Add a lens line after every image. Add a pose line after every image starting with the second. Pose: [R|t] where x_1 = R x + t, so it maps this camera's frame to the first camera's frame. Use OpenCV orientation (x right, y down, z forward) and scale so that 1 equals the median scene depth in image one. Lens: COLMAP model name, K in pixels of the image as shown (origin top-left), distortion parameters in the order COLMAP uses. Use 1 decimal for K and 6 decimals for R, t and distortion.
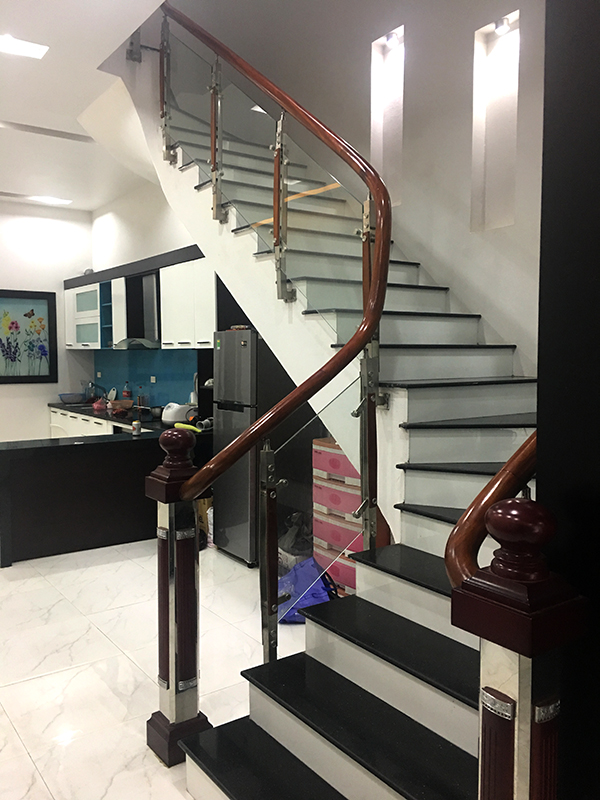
lens RADIAL K [[687.4, 0, 300.0], [0, 687.4, 400.0], [0, 0, 1]] dist [0.056147, -0.074595]
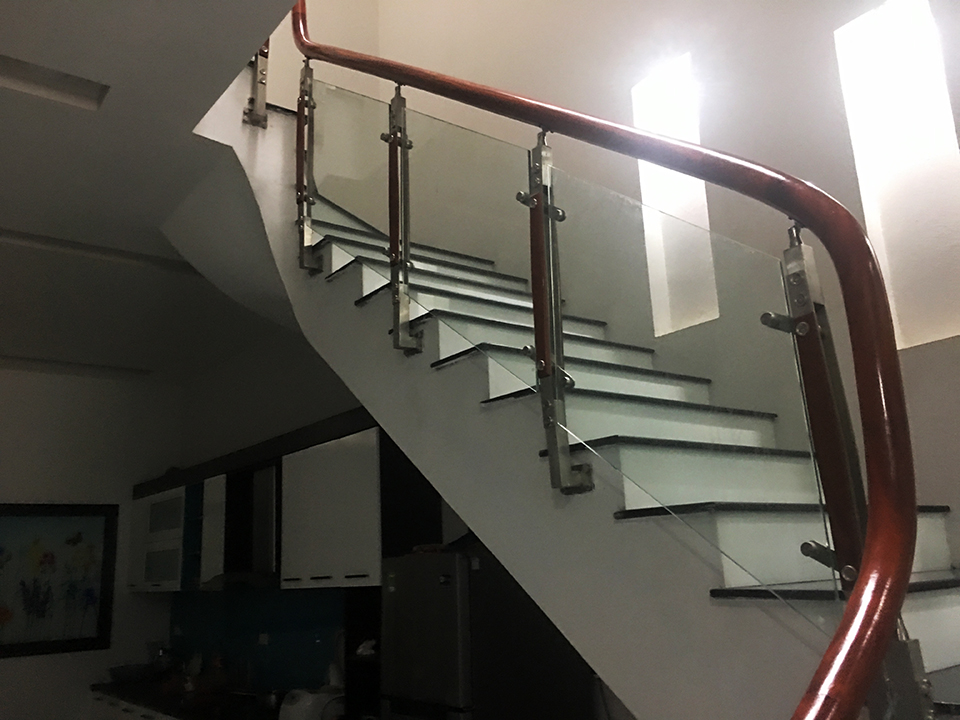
lens RADIAL K [[824.8, 0, 480.0], [0, 824.8, 360.0], [0, 0, 1]] dist [0.056147, -0.074595]
pose [[0.998117, -0.033743, 0.051214, -0.058325], [0.047925, 0.950183, -0.307985, -0.032328], [-0.038271, 0.309860, 0.950012, 0.245870]]
